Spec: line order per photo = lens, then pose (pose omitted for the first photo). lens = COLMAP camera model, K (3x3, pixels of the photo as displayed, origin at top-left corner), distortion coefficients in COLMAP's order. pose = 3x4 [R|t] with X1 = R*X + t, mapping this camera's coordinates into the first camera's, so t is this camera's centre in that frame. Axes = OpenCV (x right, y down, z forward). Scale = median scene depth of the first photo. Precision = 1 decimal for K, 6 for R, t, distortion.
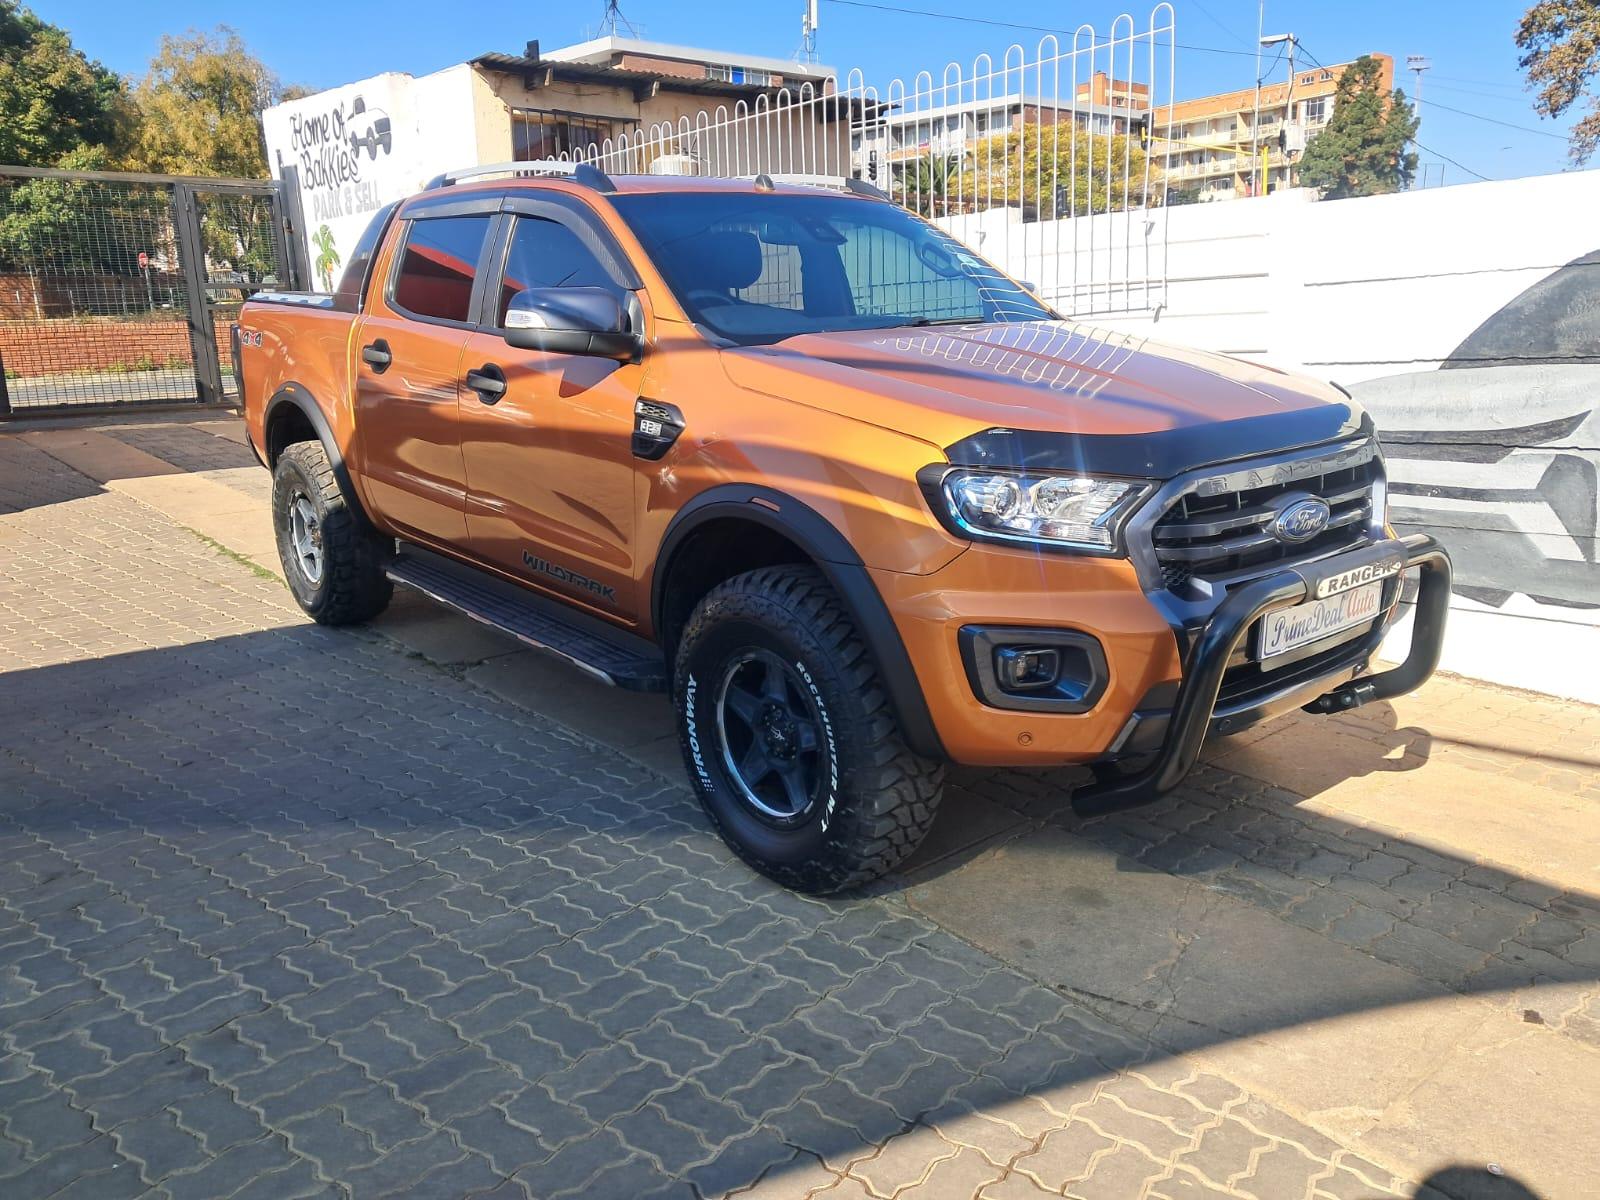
lens RADIAL K [[1261.0, 0, 826.3], [0, 1261.0, 606.2], [0, 0, 1]] dist [0.012113, -0.001283]
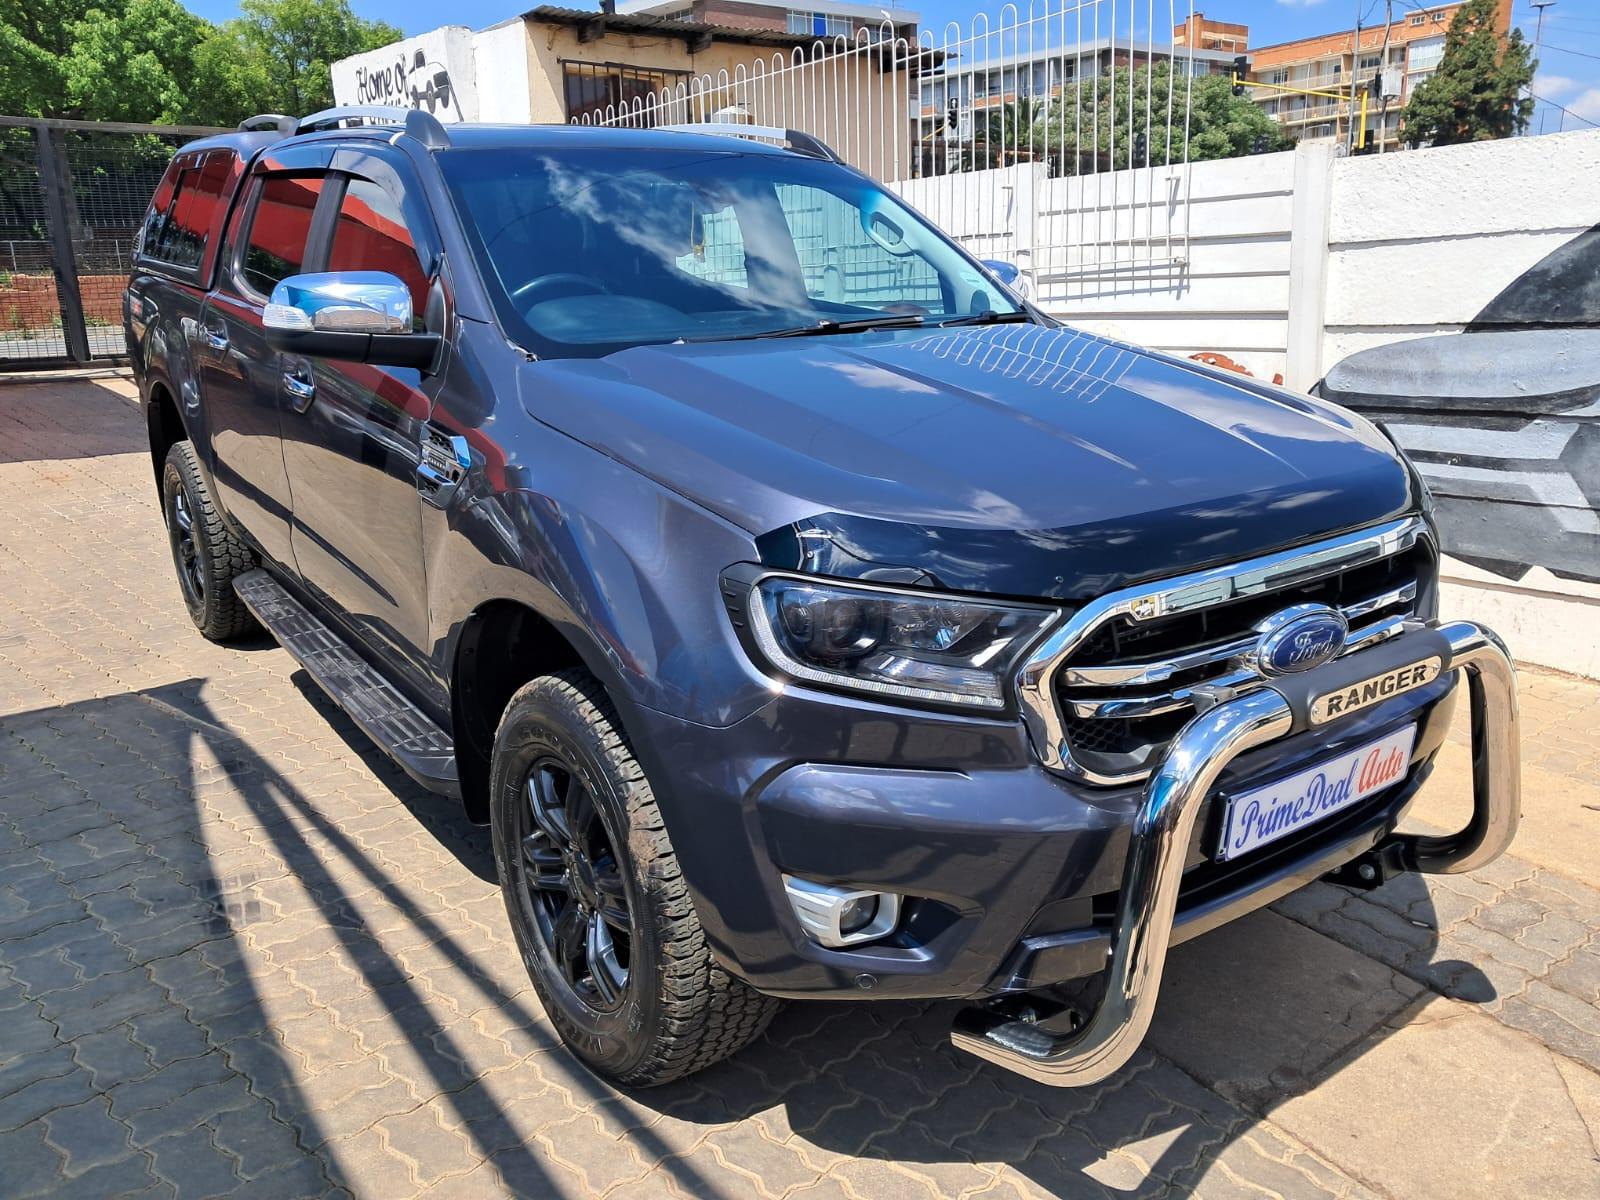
lens RADIAL K [[1261.0, 0, 809.4], [0, 1261.0, 605.0], [0, 0, 1]] dist [0.012113, -0.001283]
pose [[0.997097, 0.023843, -0.072317, 0.026833], [-0.021283, 0.999127, 0.035957, -0.001773], [0.073111, -0.034313, 0.996733, -0.003029]]
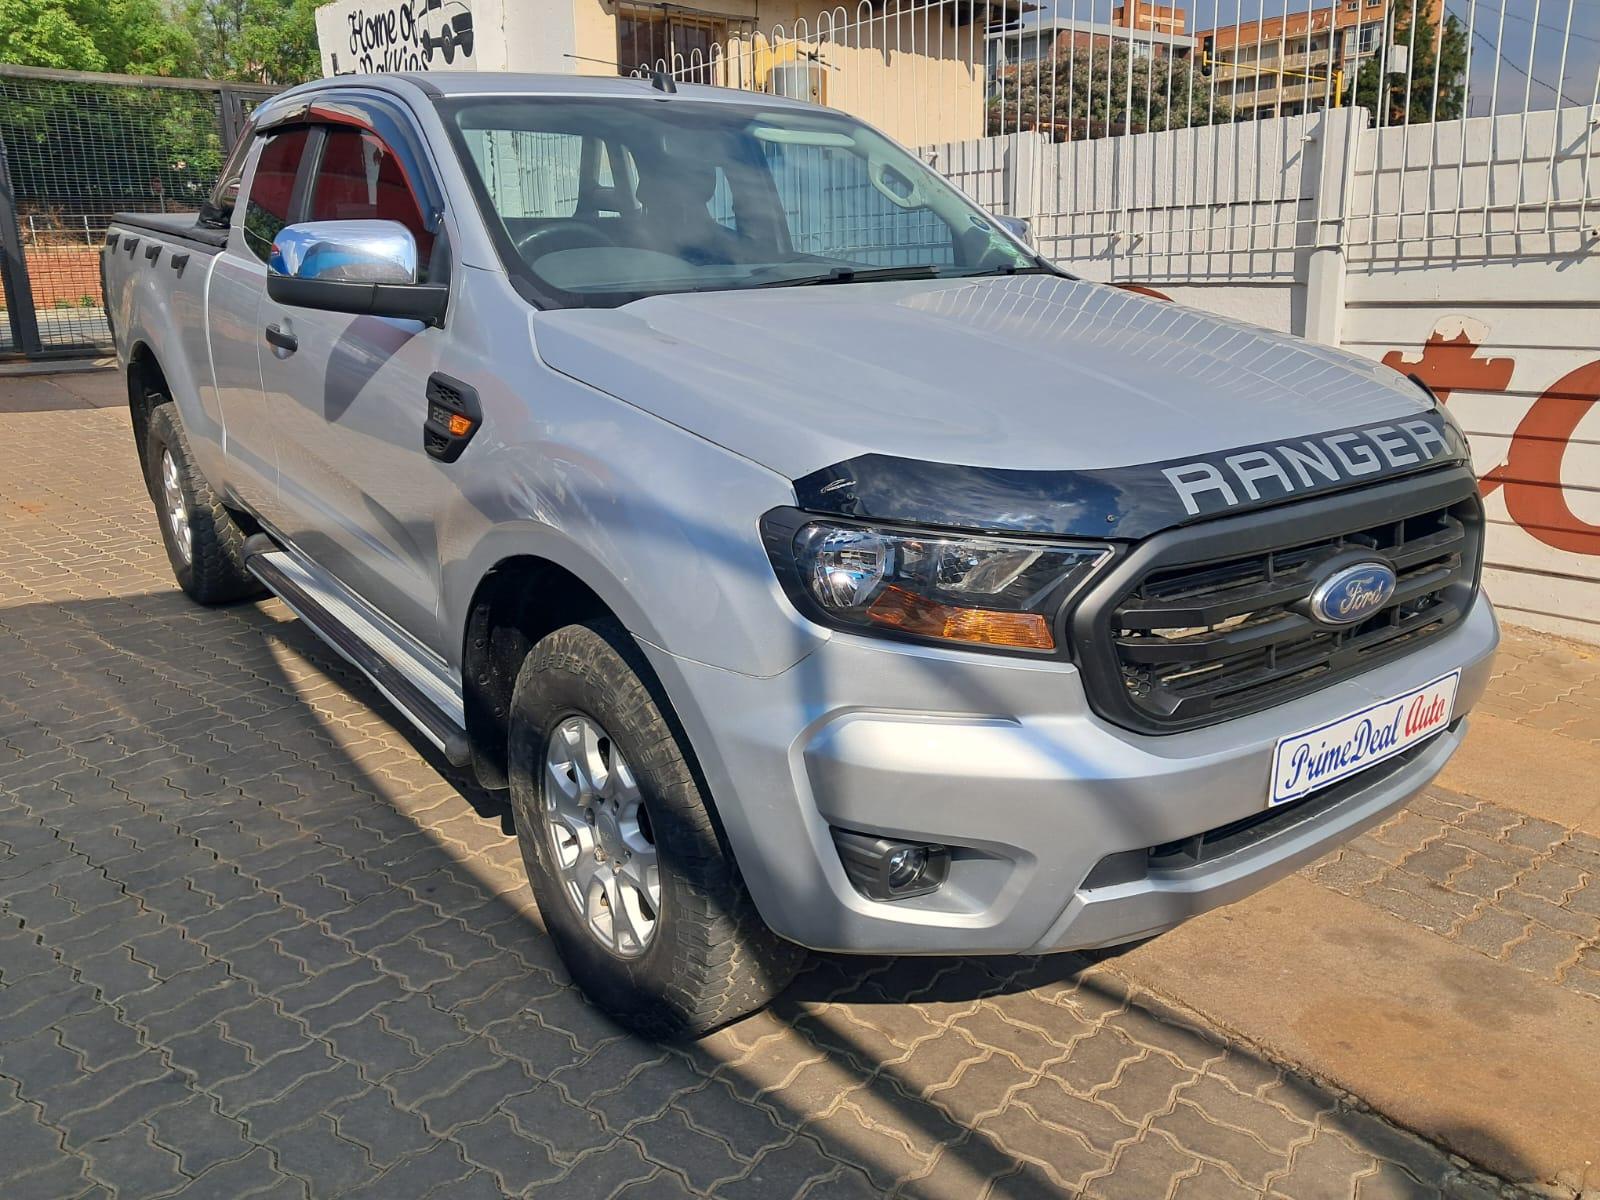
lens RADIAL K [[1261.0, 0, 804.3], [0, 1261.0, 612.1], [0, 0, 1]] dist [0.012113, -0.001283]
pose [[0.999689, 0.015113, -0.019848, -0.093979], [-0.014059, 0.998536, 0.052230, -0.026079], [0.020609, -0.051934, 0.998438, 0.121078]]
